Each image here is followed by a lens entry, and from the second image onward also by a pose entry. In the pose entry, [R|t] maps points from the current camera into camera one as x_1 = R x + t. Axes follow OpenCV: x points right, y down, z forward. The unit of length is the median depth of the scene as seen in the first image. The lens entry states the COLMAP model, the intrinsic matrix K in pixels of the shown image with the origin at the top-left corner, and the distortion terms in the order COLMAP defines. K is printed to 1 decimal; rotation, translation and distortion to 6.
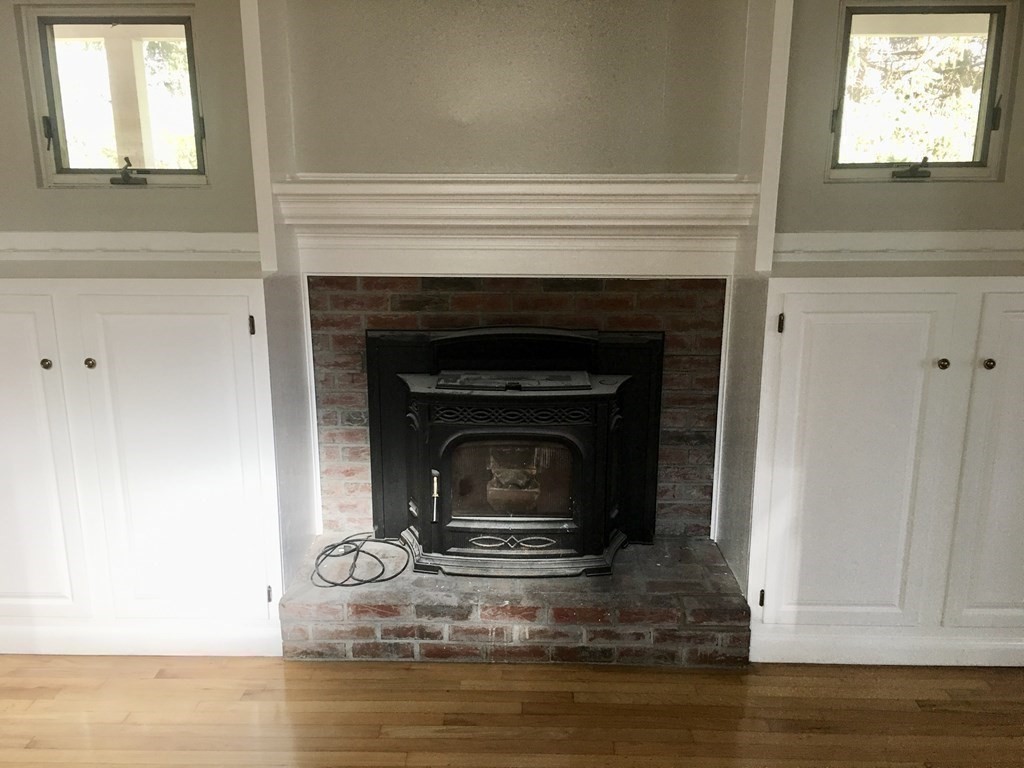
lens RADIAL K [[875.7, 0, 510.7], [0, 875.7, 377.5], [0, 0, 1]] dist [0.071132, -0.075771]
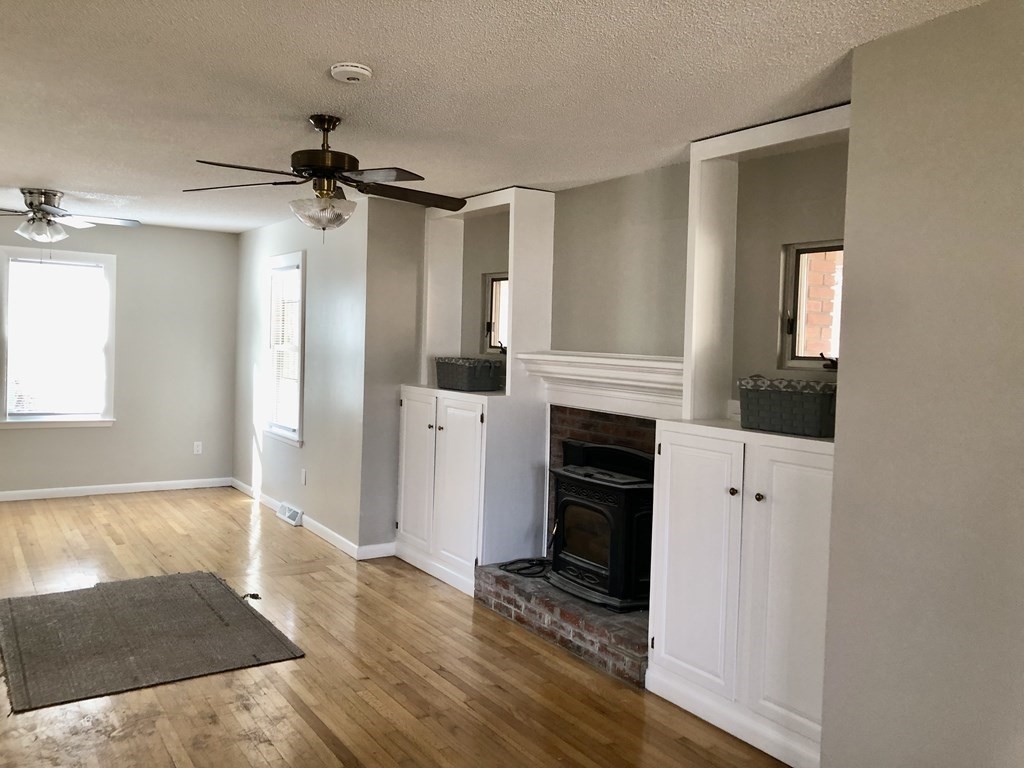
lens RADIAL K [[847.8, 0, 511.2], [0, 847.8, 374.4], [0, 0, 1]] dist [0.064909, -0.065480]
pose [[0.578694, 0.057710, -0.813500, 1.241564], [-0.230561, 0.968378, -0.095316, 0.011012], [0.782276, 0.242720, 0.573700, -0.088468]]
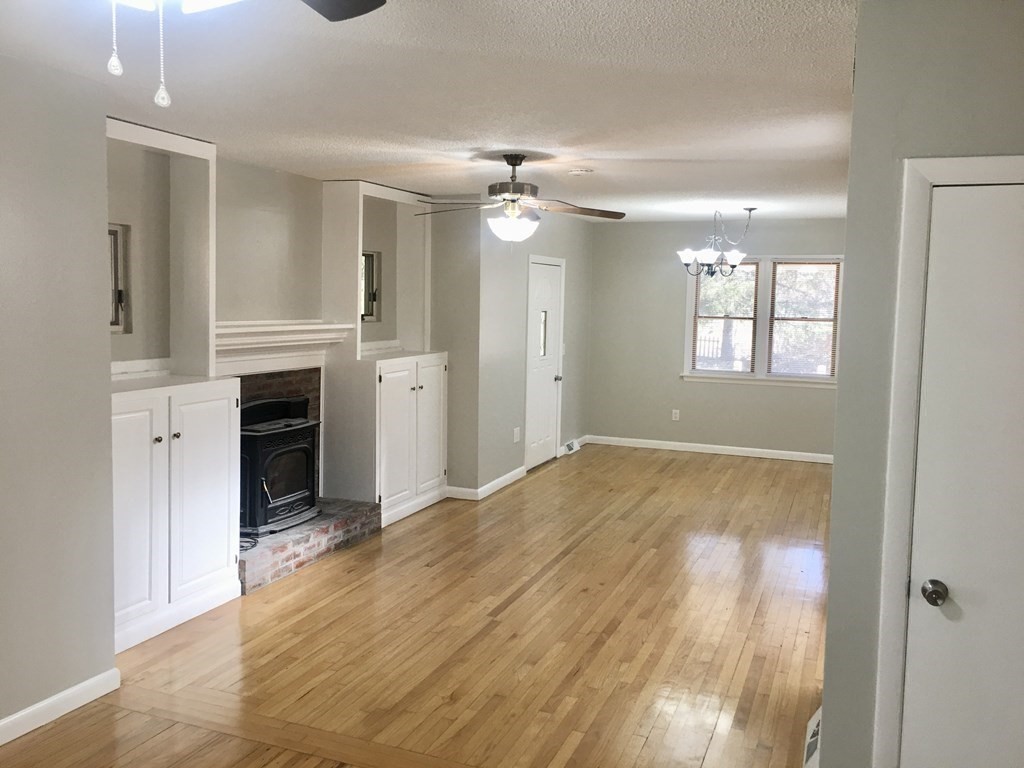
lens RADIAL K [[872.9, 0, 511.8], [0, 872.9, 369.3], [0, 0, 1]] dist [0.051859, -0.001991]
pose [[0.339065, -0.066776, 0.938390, -1.697785], [0.211123, 0.977436, -0.006730, 0.006058], [-0.916767, 0.200398, 0.345513, -0.173235]]
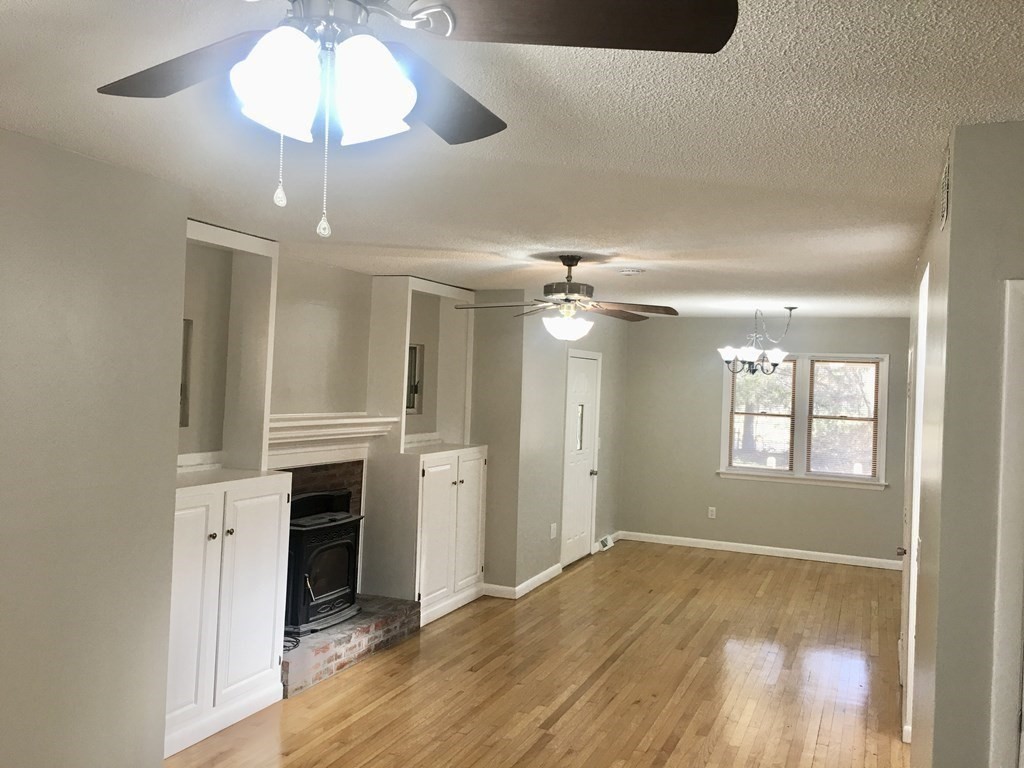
lens RADIAL K [[875.7, 0, 510.7], [0, 875.7, 377.5], [0, 0, 1]] dist [0.071132, -0.075771]
pose [[0.354684, 0.022152, 0.934724, -1.721135], [0.192190, 0.976644, -0.096073, -0.036366], [-0.915020, 0.213720, 0.342143, -0.102415]]
